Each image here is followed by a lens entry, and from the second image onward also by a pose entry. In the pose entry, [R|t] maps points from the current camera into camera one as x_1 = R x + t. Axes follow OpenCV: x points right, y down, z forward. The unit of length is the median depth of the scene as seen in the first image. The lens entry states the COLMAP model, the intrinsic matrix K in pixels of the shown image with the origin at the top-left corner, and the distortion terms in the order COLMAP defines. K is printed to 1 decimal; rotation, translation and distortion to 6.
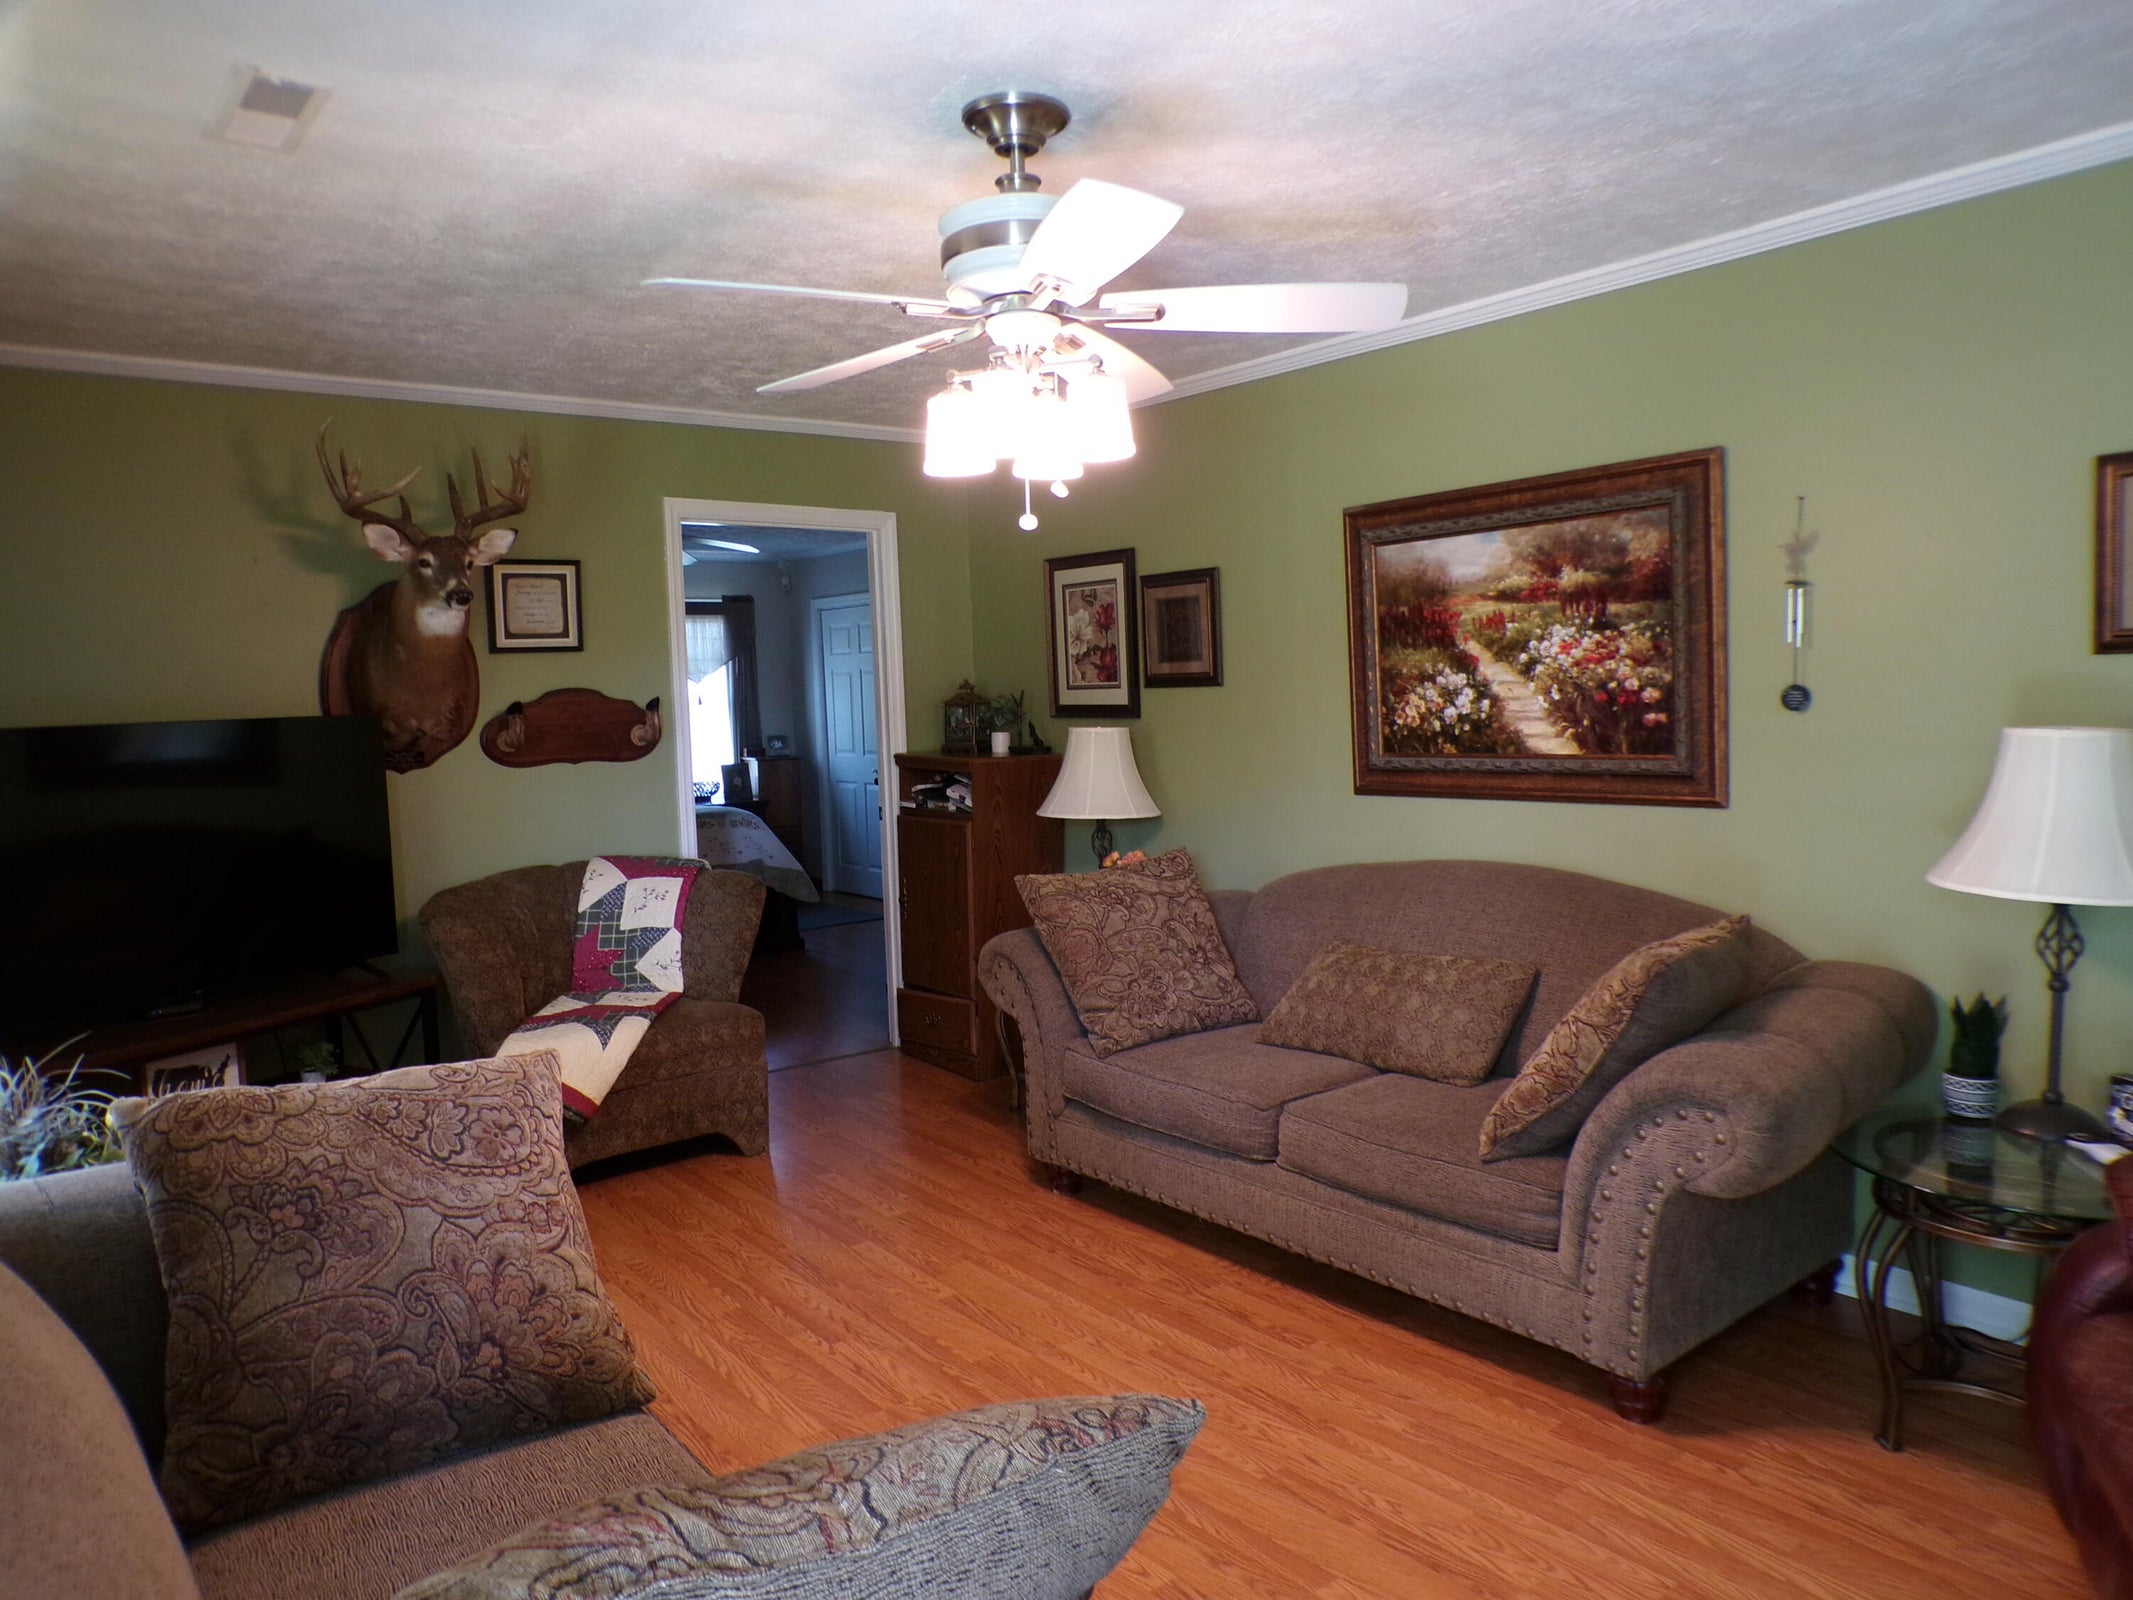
lens RADIAL K [[1426.6, 0, 1067.2], [0, 1426.6, 814.9], [0, 0, 1]] dist [-0.033441, 0.008227]
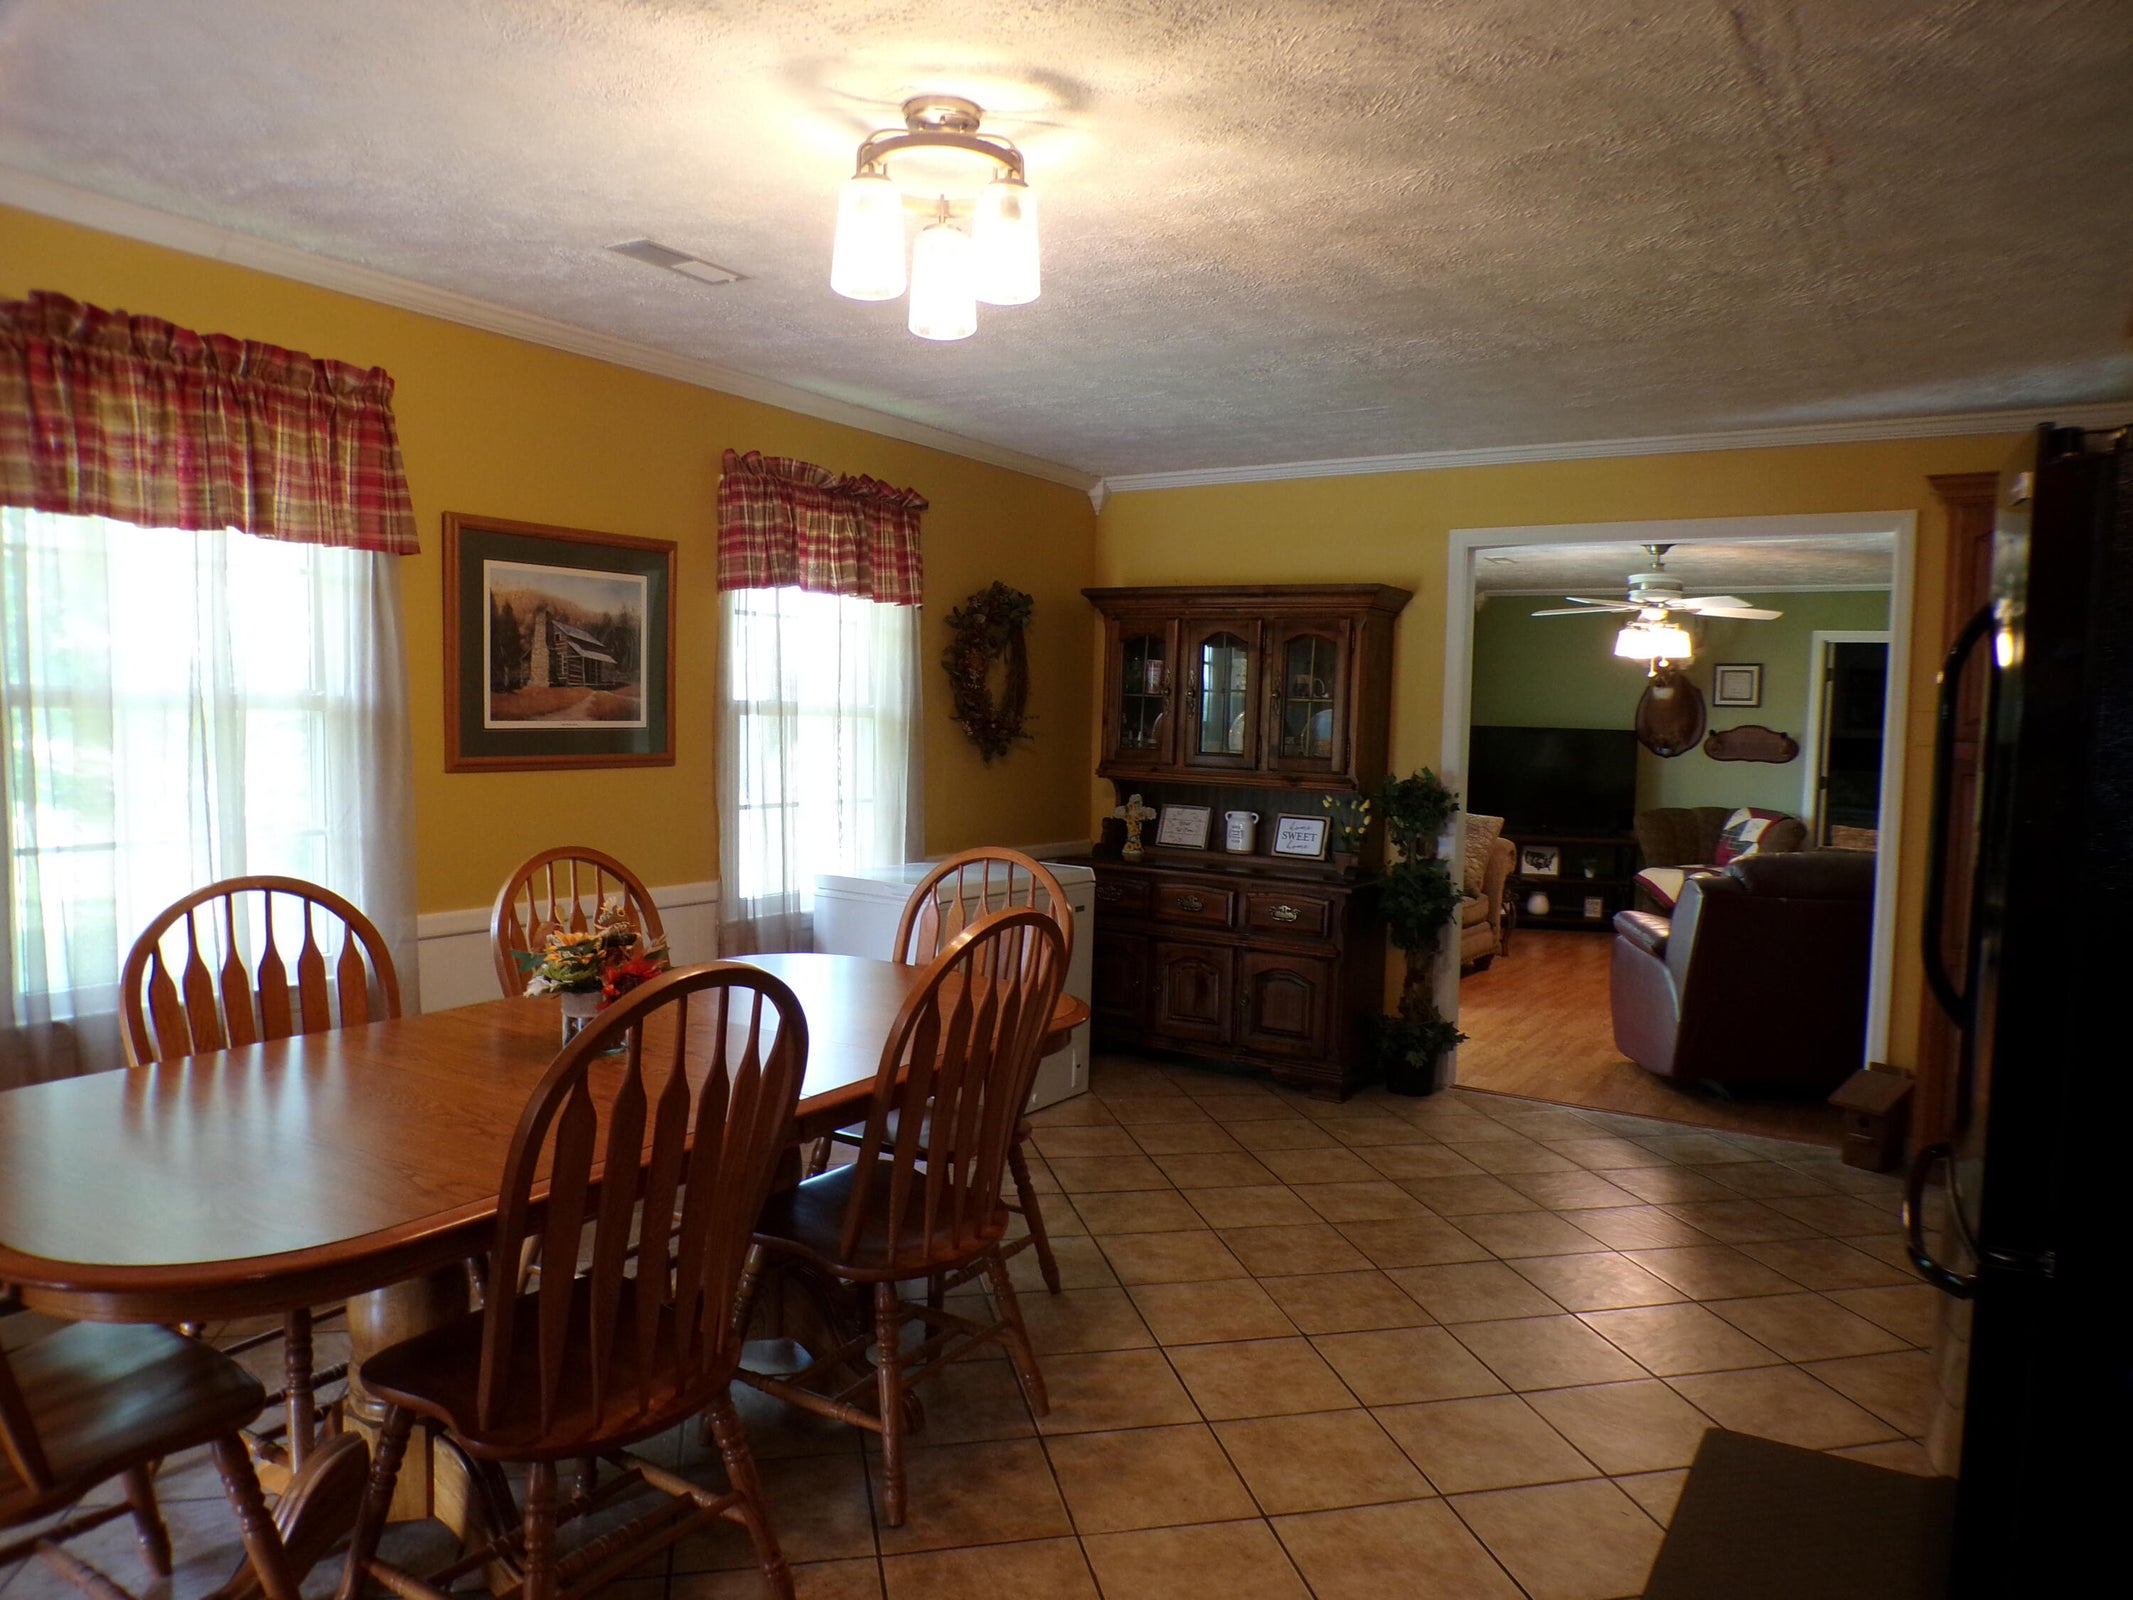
lens RADIAL K [[1428.6, 0, 1066.5], [0, 1428.6, 800.0], [0, 0, 1]] dist [-0.038197, 0.001141]
pose [[0.321810, 0.094346, -0.942092, 1.497147], [-0.120600, 0.991003, 0.058048, 0.022440], [0.939092, 0.094936, 0.330293, -0.706624]]
